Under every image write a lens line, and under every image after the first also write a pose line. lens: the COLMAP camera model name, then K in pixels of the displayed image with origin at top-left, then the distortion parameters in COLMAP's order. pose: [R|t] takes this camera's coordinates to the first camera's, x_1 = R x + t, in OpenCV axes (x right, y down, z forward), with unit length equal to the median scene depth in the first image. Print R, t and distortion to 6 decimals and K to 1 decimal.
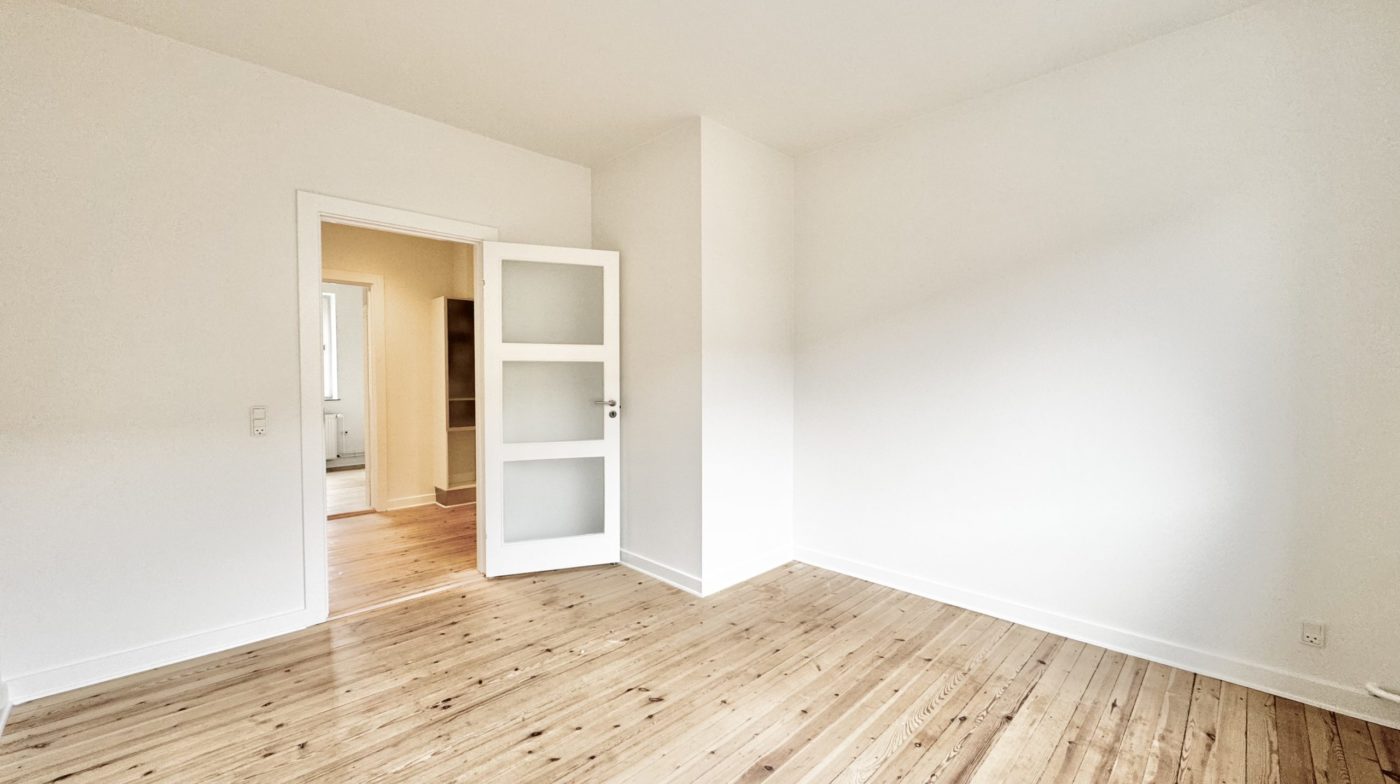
lens RADIAL K [[559.4, 0, 700.0], [0, 559.4, 392.0], [0, 0, 1]] dist [-0.002039, -0.000099]
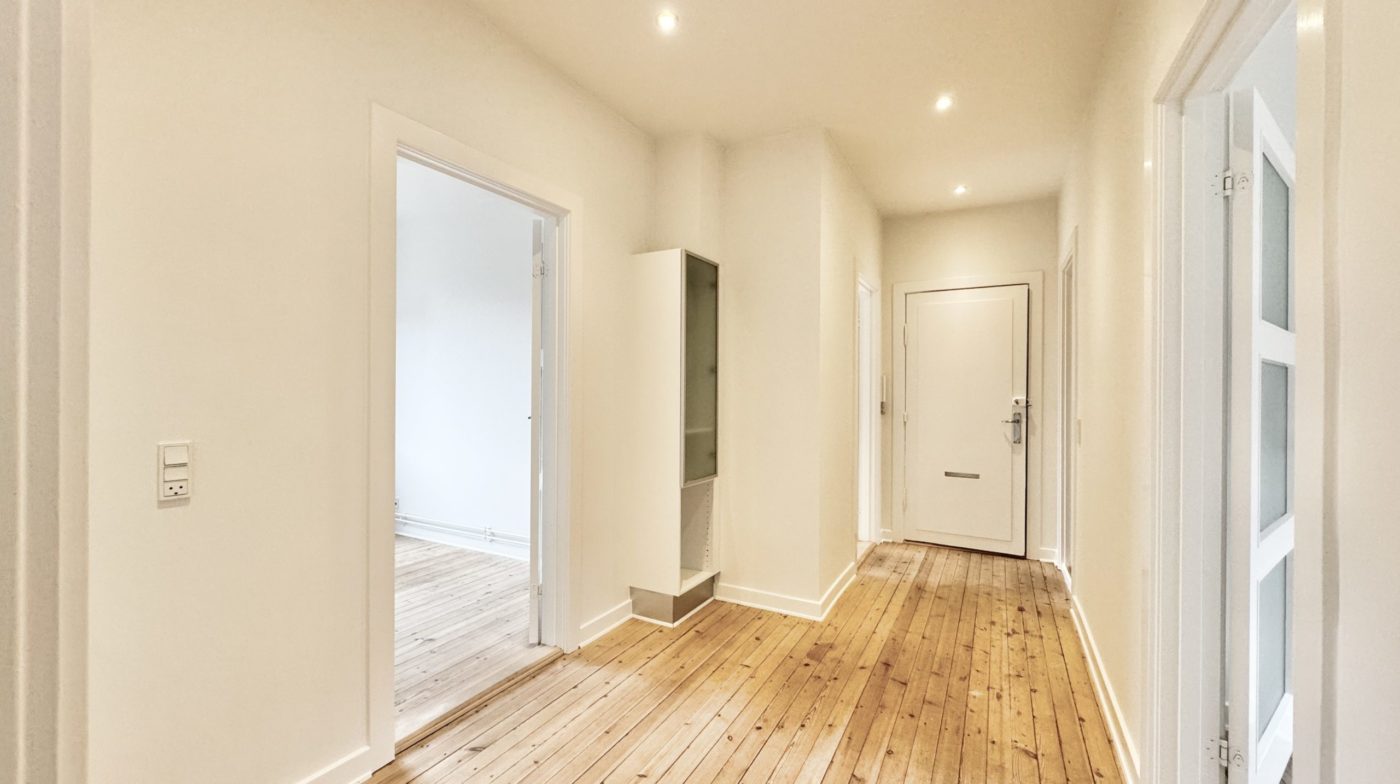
lens RADIAL K [[559.4, 0, 700.0], [0, 559.4, 392.0], [0, 0, 1]] dist [-0.002039, -0.000099]
pose [[0.948294, 0.006871, 0.317319, -0.624786], [0.000110, 0.999758, -0.021978, -0.013517], [-0.317393, 0.020876, 0.948064, 0.474499]]
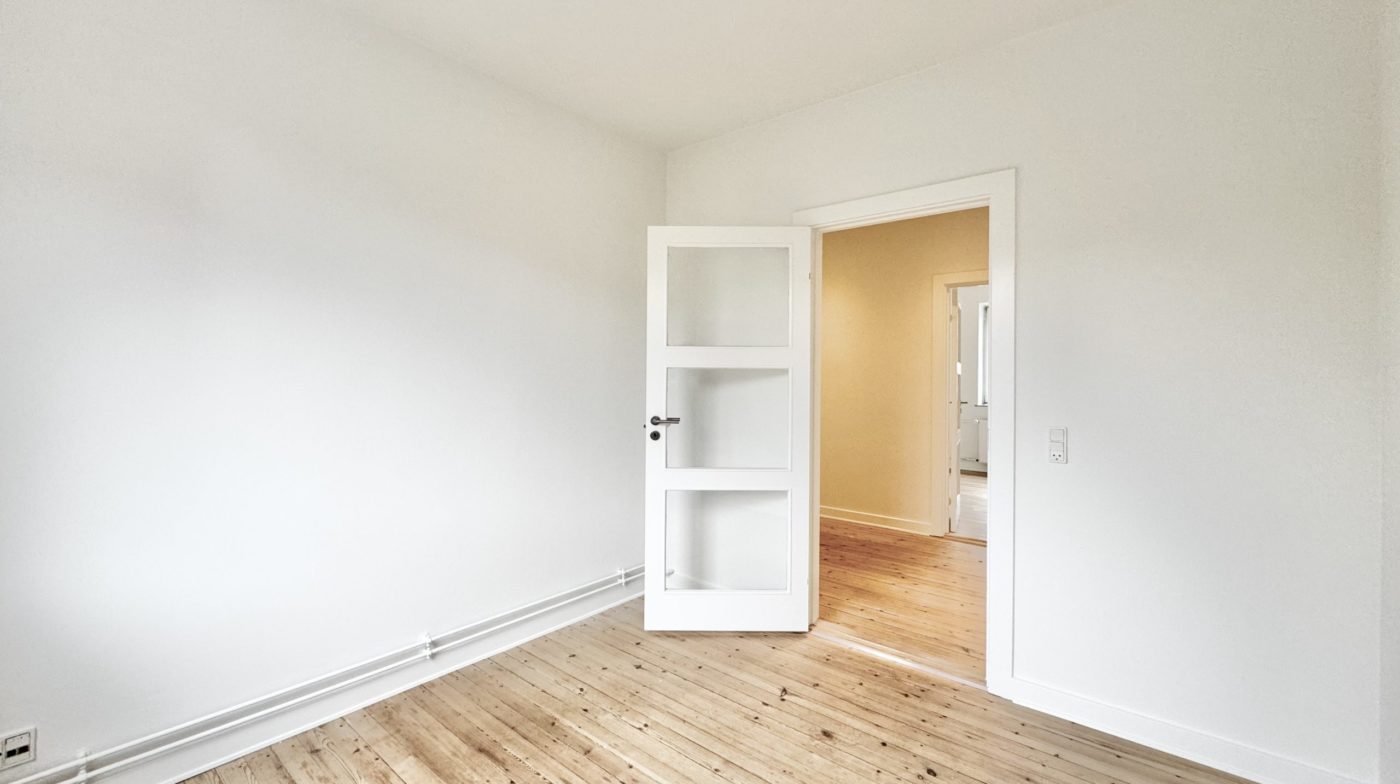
lens RADIAL K [[559.4, 0, 700.0], [0, 559.4, 392.0], [0, 0, 1]] dist [-0.002039, -0.000099]
pose [[-0.133354, -0.011364, 0.991003, -1.133351], [0.013428, 0.999822, 0.013272, -0.027062], [-0.990978, 0.015077, -0.133177, 1.215590]]
